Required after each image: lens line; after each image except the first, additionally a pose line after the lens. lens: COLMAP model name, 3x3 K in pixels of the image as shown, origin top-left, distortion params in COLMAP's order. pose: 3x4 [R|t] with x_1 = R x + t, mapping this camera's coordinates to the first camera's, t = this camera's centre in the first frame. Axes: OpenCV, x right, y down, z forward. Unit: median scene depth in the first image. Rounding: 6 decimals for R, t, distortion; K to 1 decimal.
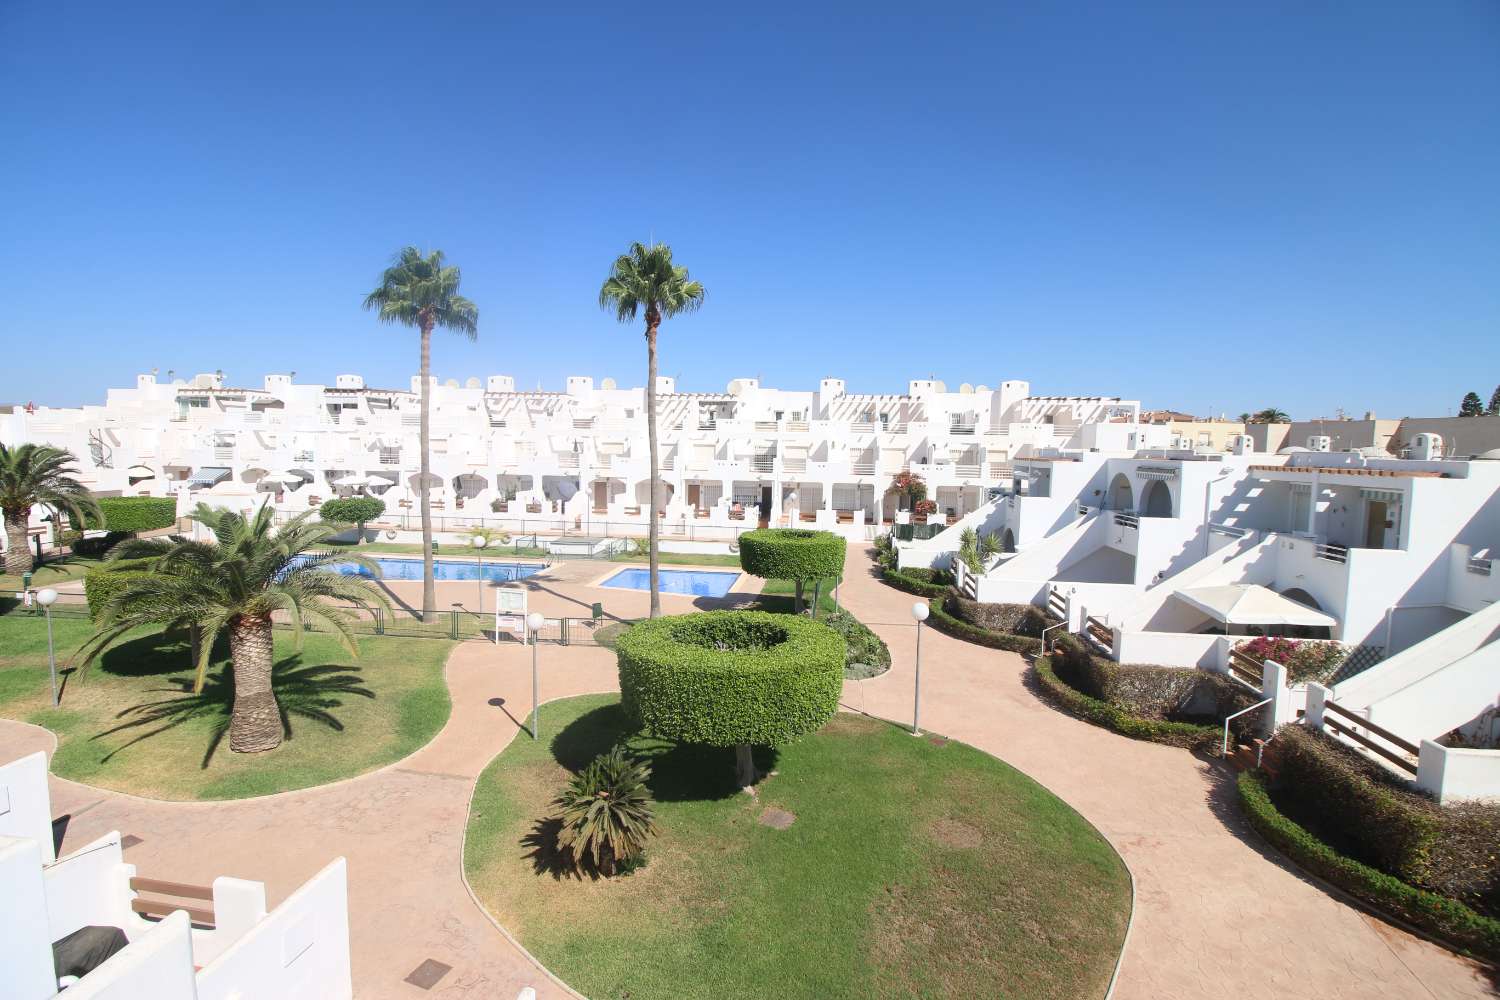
lens RADIAL K [[692.2, 0, 750.5], [0, 692.2, 504.5], [0, 0, 1]] dist [0.000390, -0.013603]
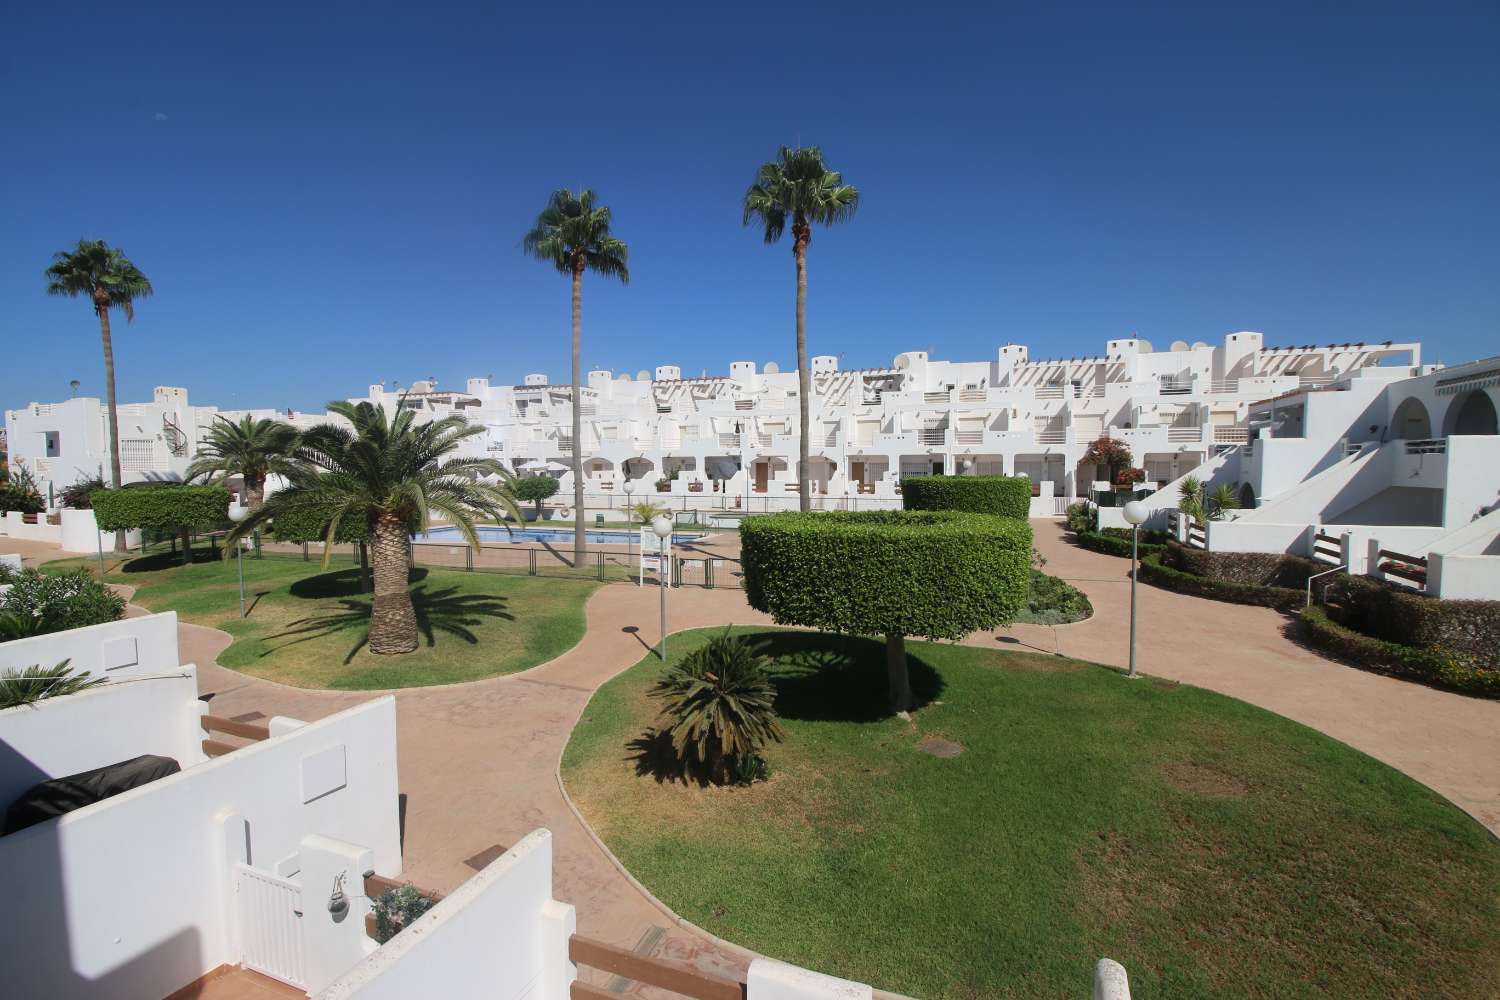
lens RADIAL K [[692.2, 0, 749.5], [0, 692.2, 505.2], [0, 0, 1]] dist [0.000390, -0.013603]
pose [[0.969069, -0.008877, -0.246632, 0.012999], [0.002224, 0.999626, -0.027240, 0.106405], [0.246781, 0.025849, 0.968726, 0.100470]]
